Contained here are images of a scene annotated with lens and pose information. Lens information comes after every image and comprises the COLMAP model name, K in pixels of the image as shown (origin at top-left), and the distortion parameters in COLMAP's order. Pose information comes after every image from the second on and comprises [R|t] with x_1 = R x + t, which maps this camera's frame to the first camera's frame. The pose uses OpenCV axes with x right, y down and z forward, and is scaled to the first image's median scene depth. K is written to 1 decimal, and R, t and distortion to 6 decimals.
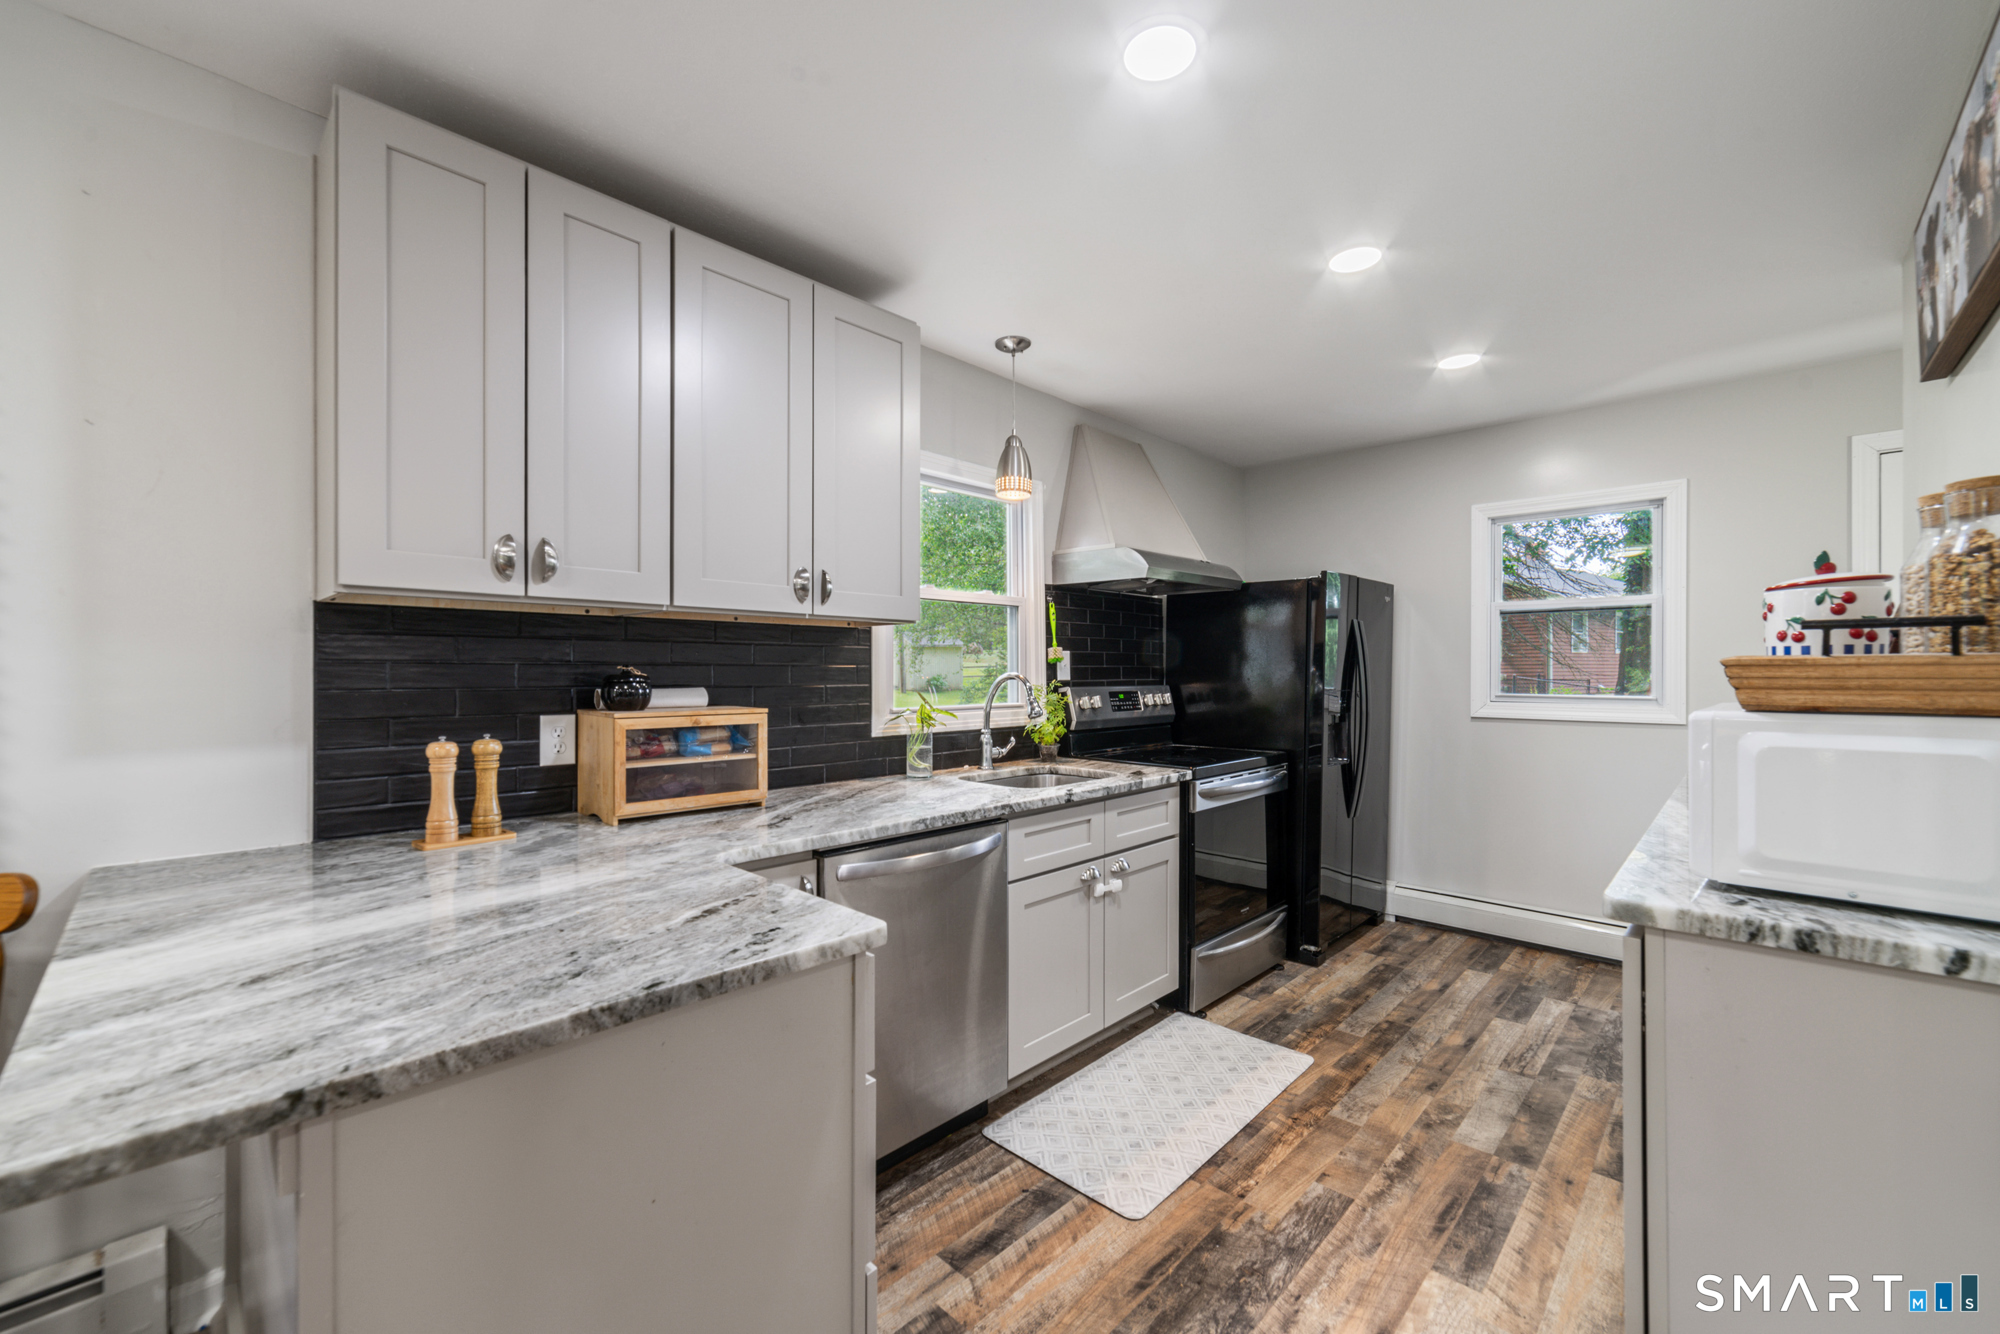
lens RADIAL K [[806.5, 0, 995.5], [0, 806.5, 673.6], [0, 0, 1]] dist [0.001169, 0.000093]
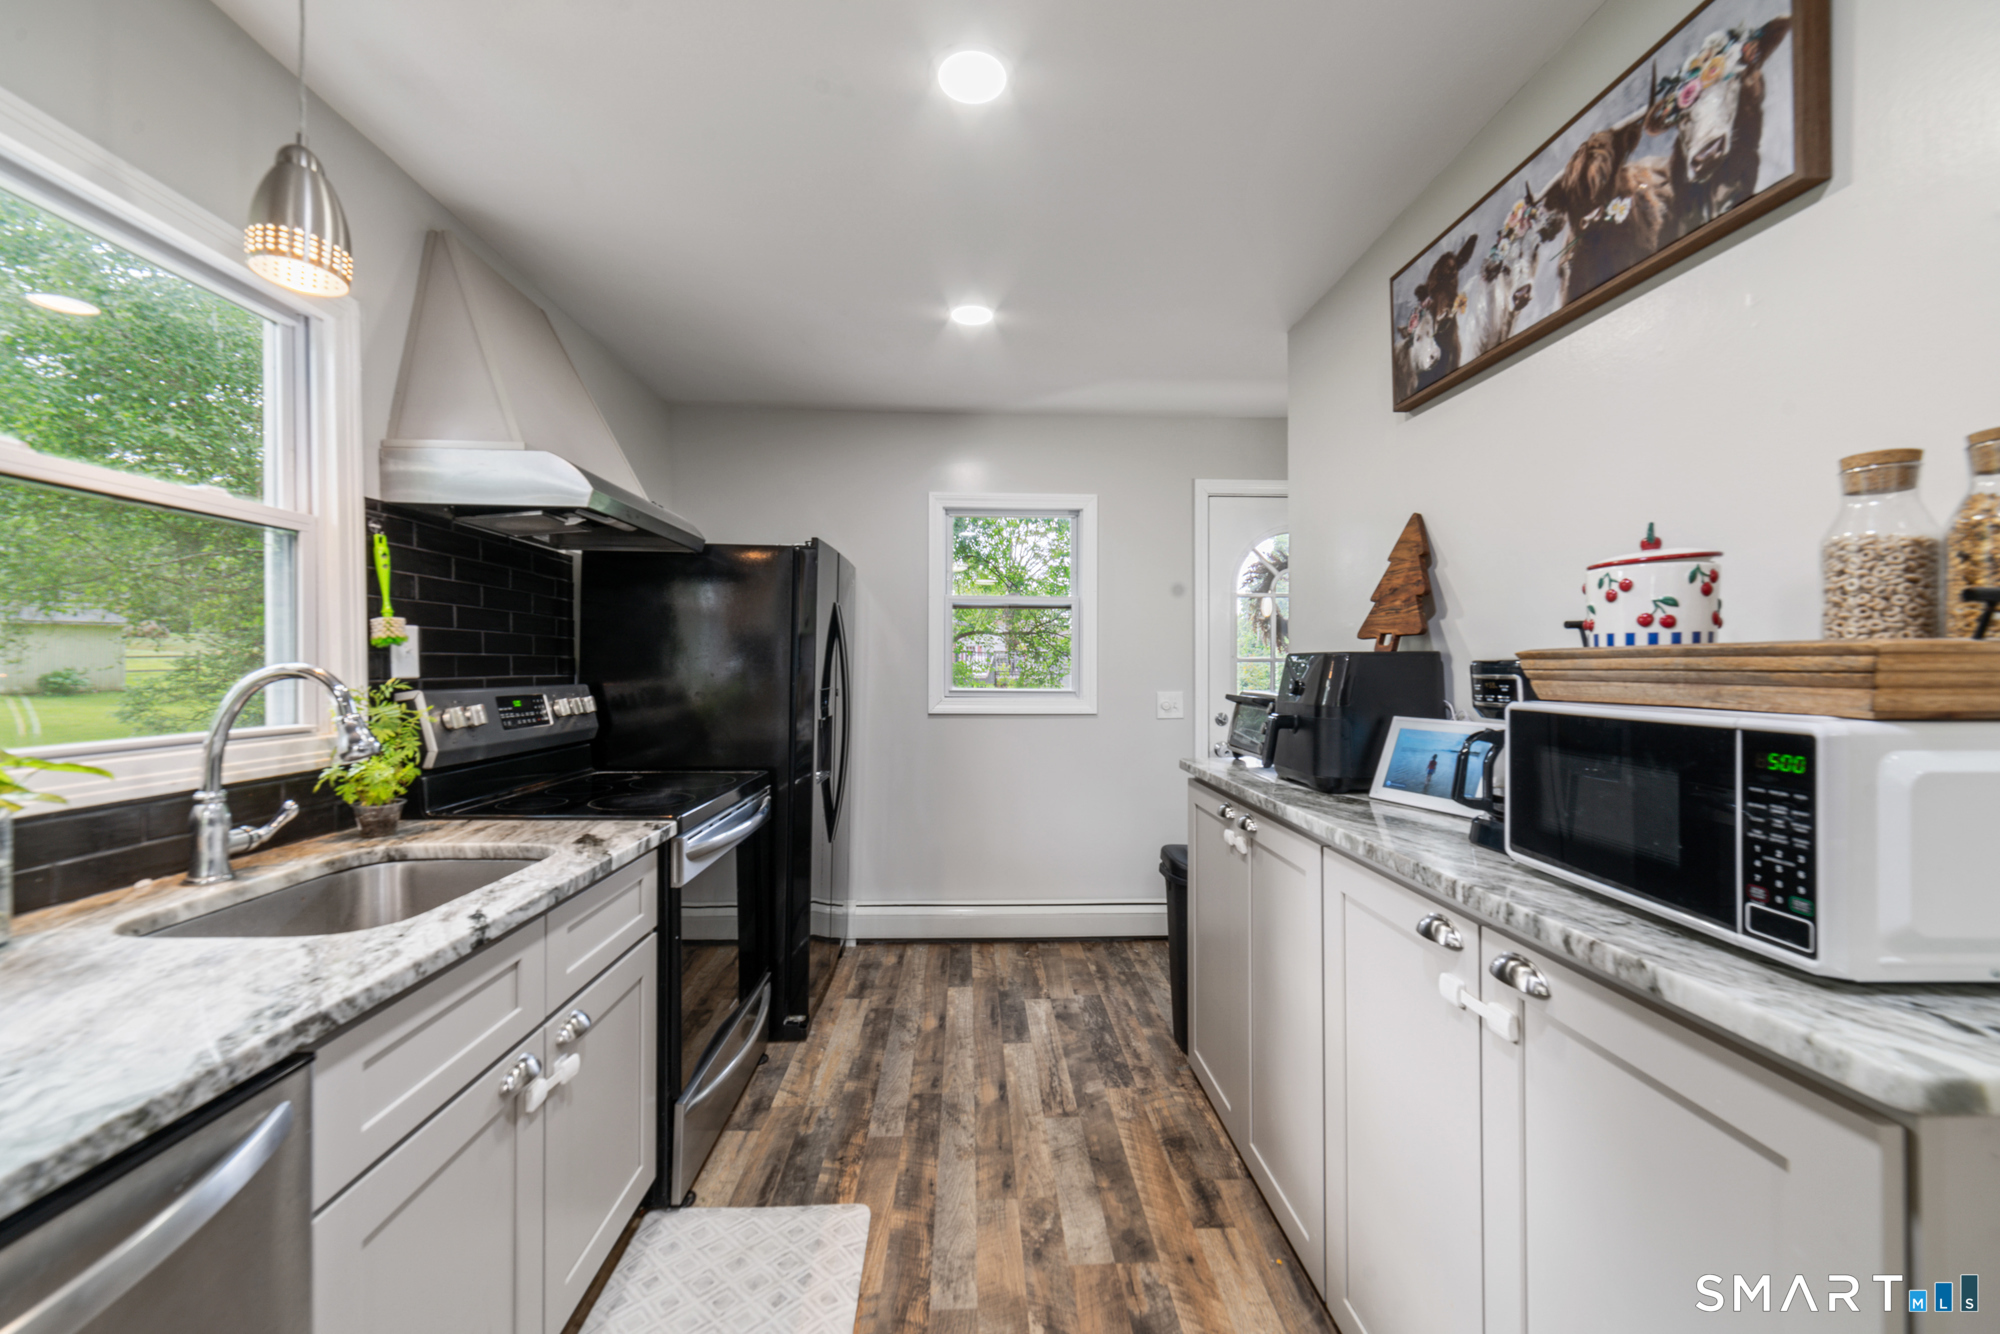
lens RADIAL K [[776.8, 0, 1000.0], [0, 776.8, 667.0], [0, 0, 1]] dist [-0.000572, -0.000180]
pose [[0.694127, 0.002439, 0.719848, -0.017796], [-0.001337, 0.999997, -0.002099, 0.001321], [-0.719851, 0.000494, 0.694128, 0.390964]]
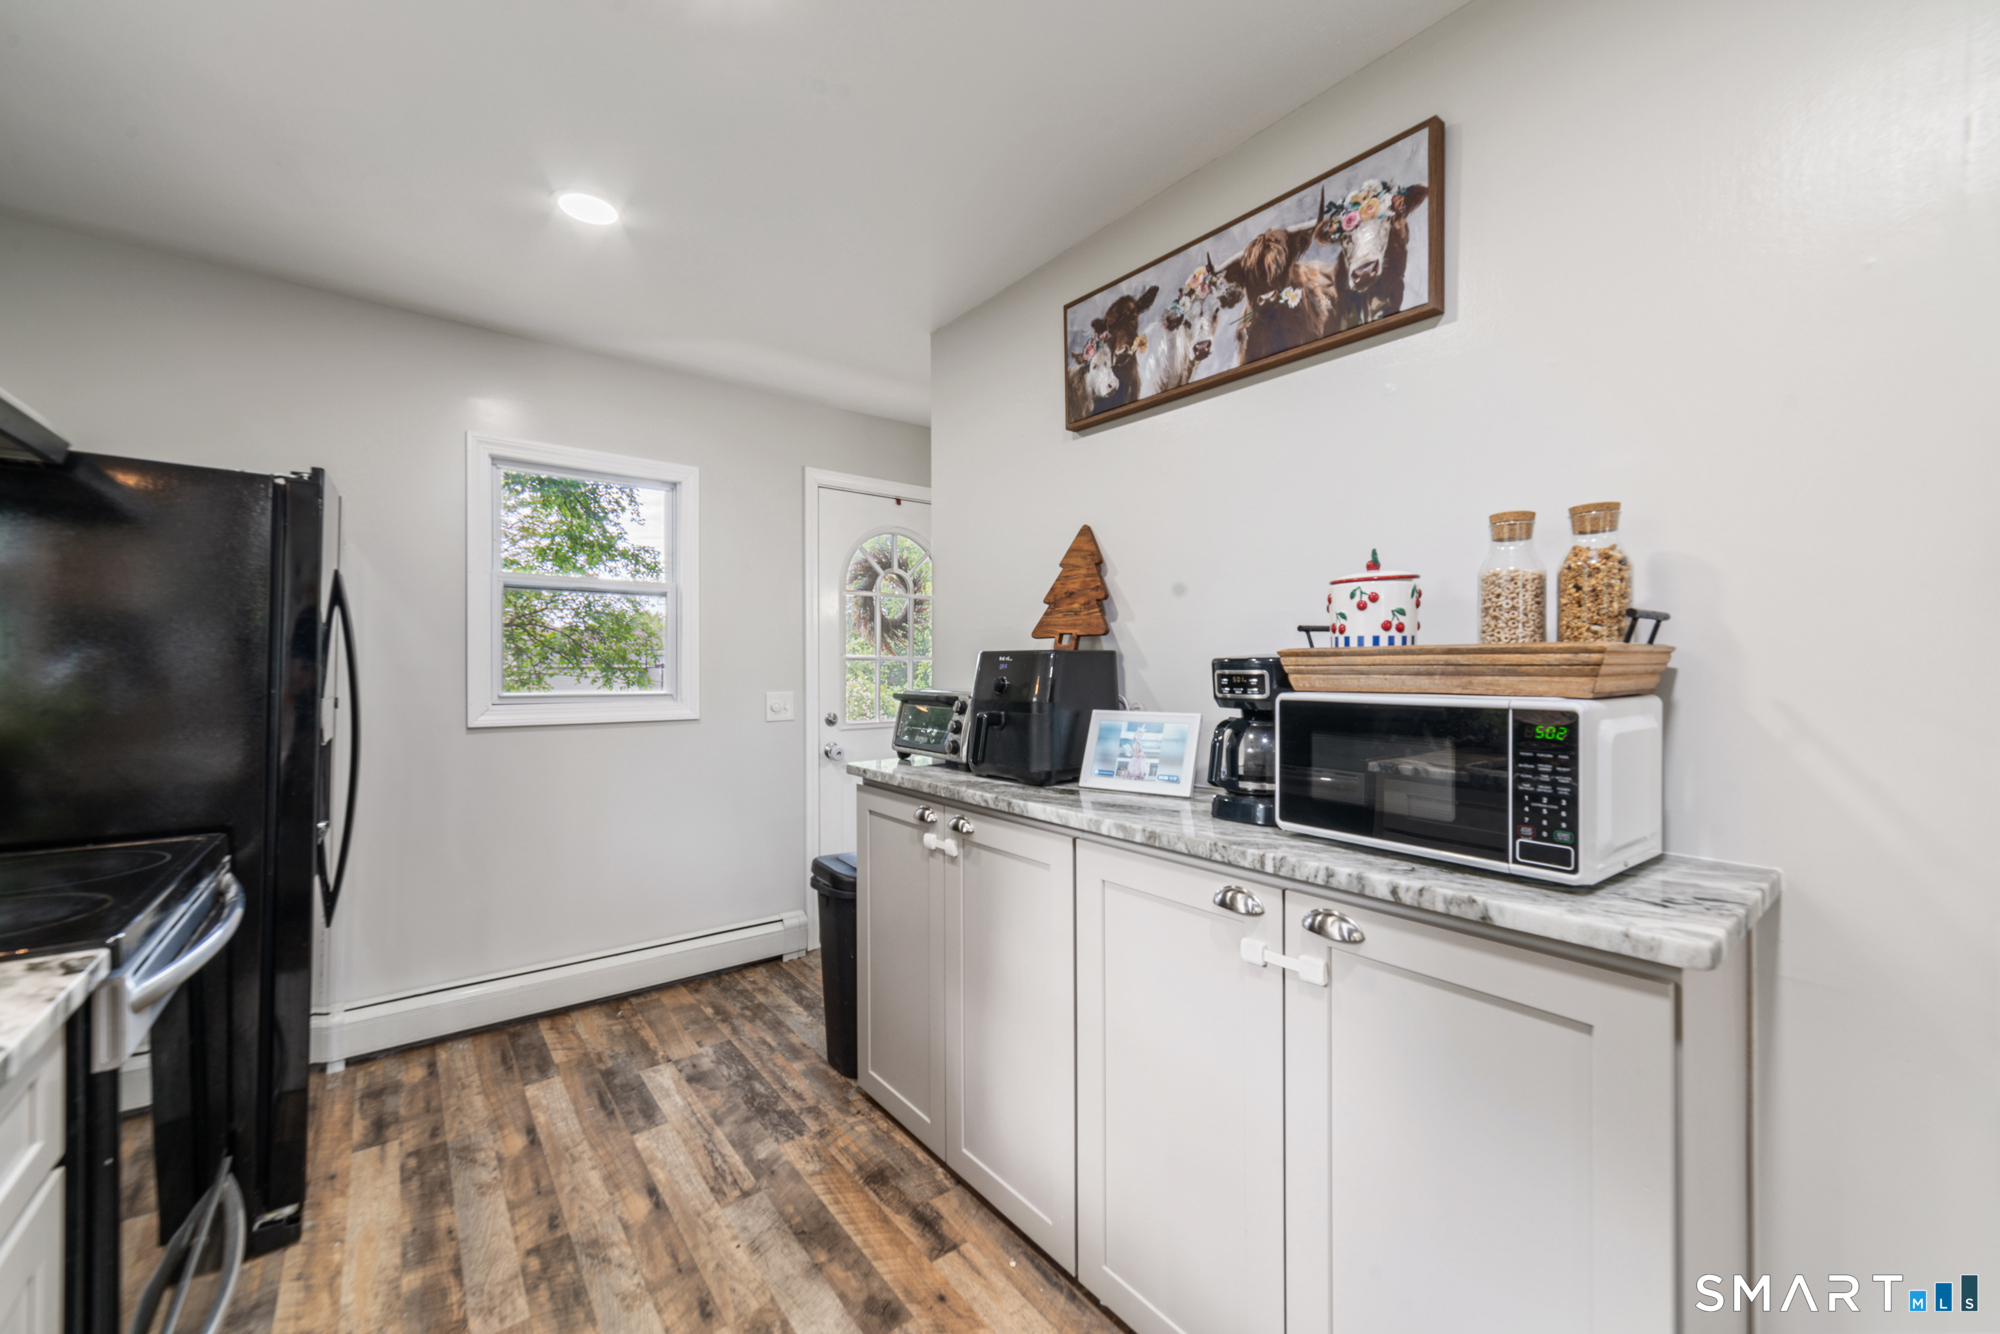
lens RADIAL K [[773.2, 0, 1006.6], [0, 773.2, 671.4], [0, 0, 1]] dist [0.000587, 0.000046]
pose [[0.134348, -0.003315, 0.990929, -0.027250], [0.000123, 0.999994, 0.003328, 0.003537], [-0.990934, -0.000325, 0.134348, 0.569018]]
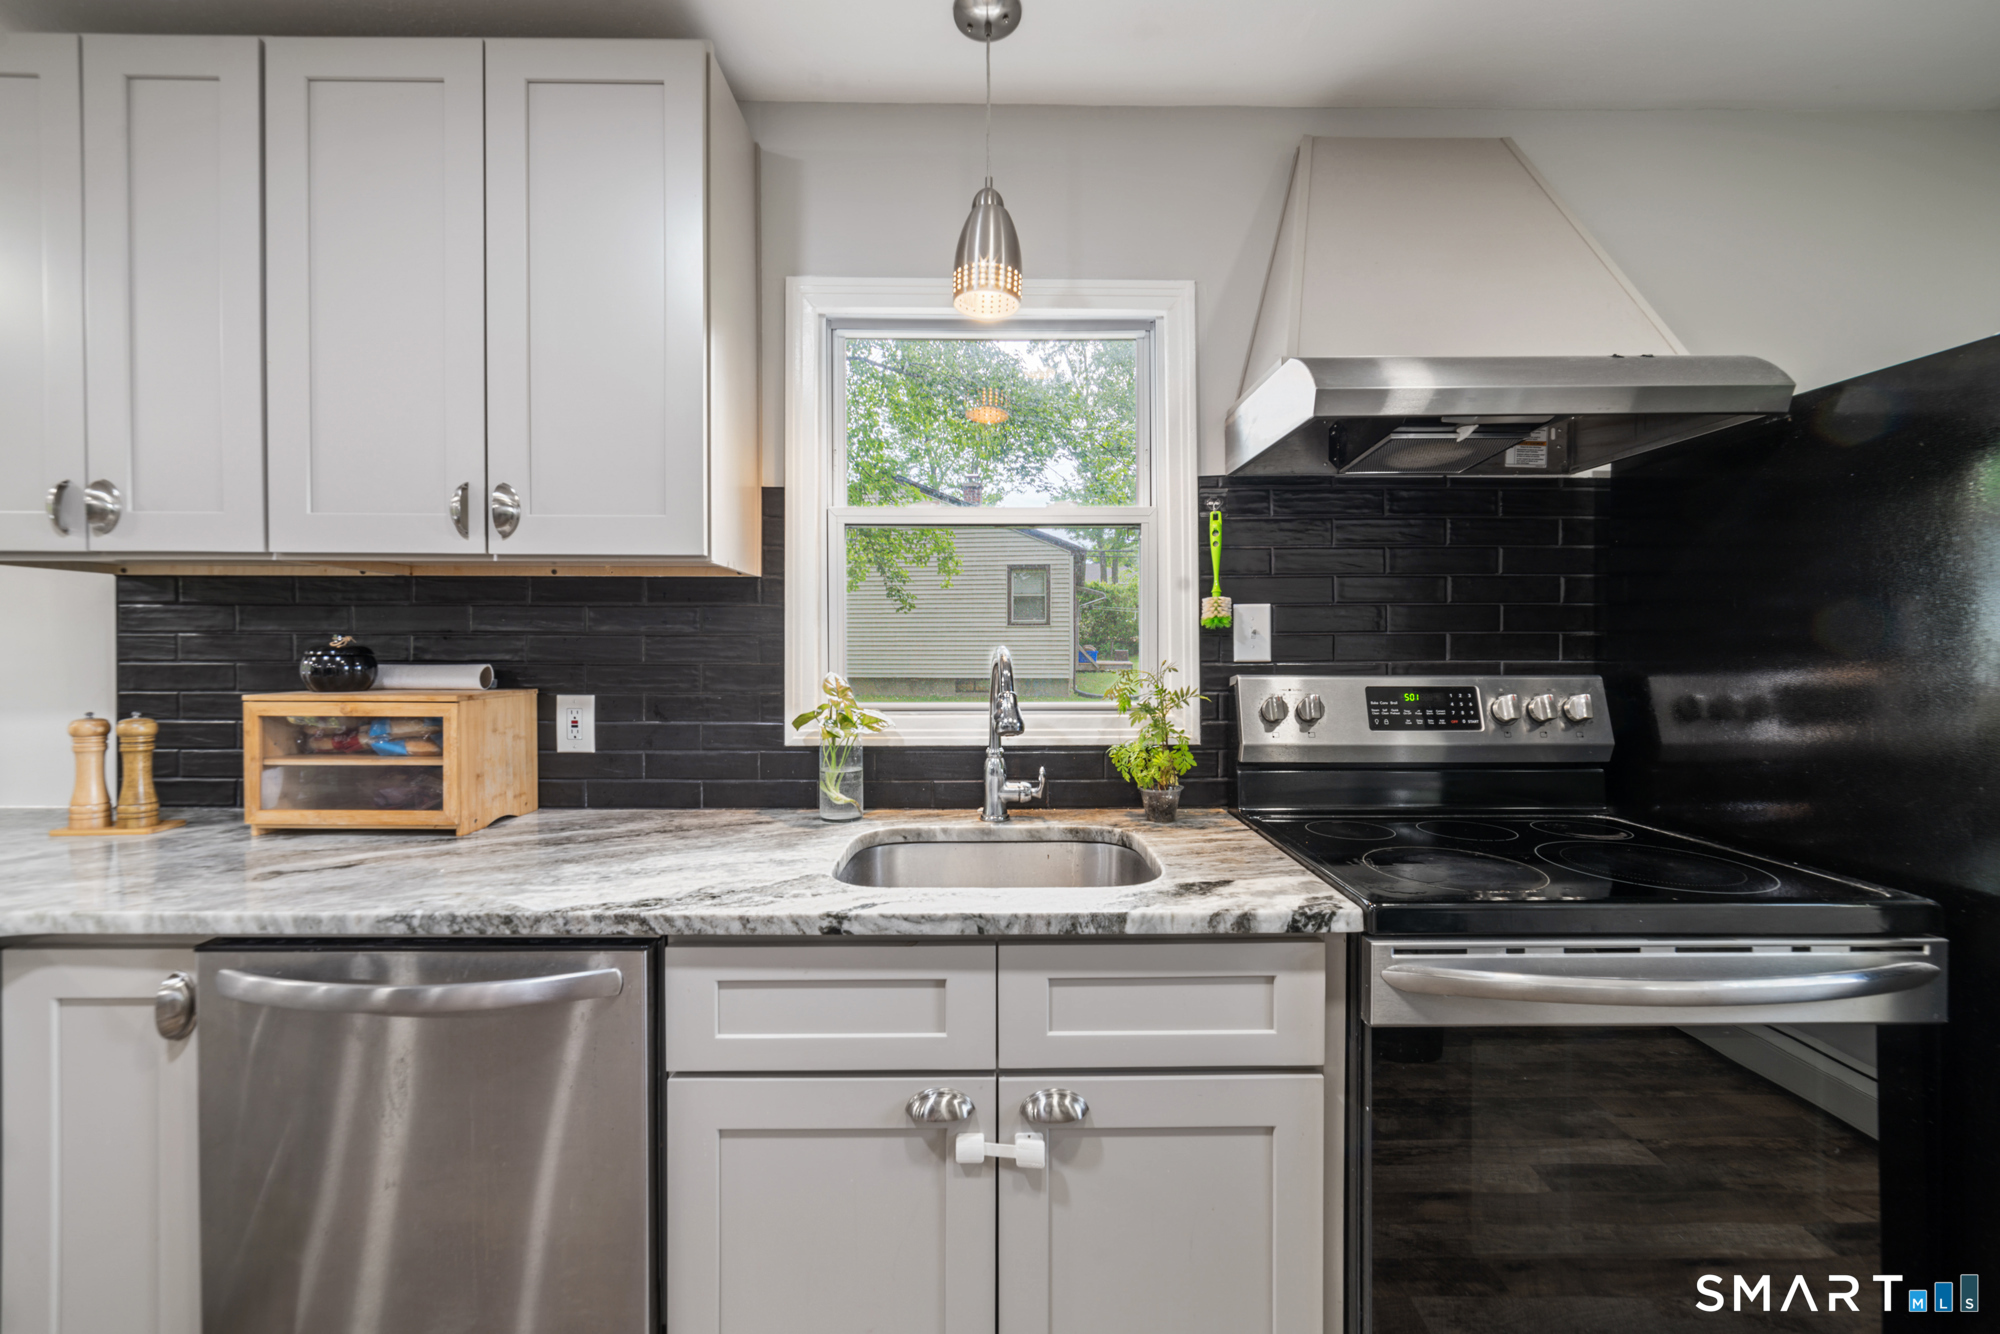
lens RADIAL K [[777.1, 0, 989.4], [0, 777.1, 663.7], [0, 0, 1]] dist [-0.012004, 0.012851]
pose [[0.696374, 0.009853, -0.717612, 0.370015], [-0.002530, 0.999933, 0.011274, 0.005188], [0.717675, -0.006036, 0.696352, 0.623420]]
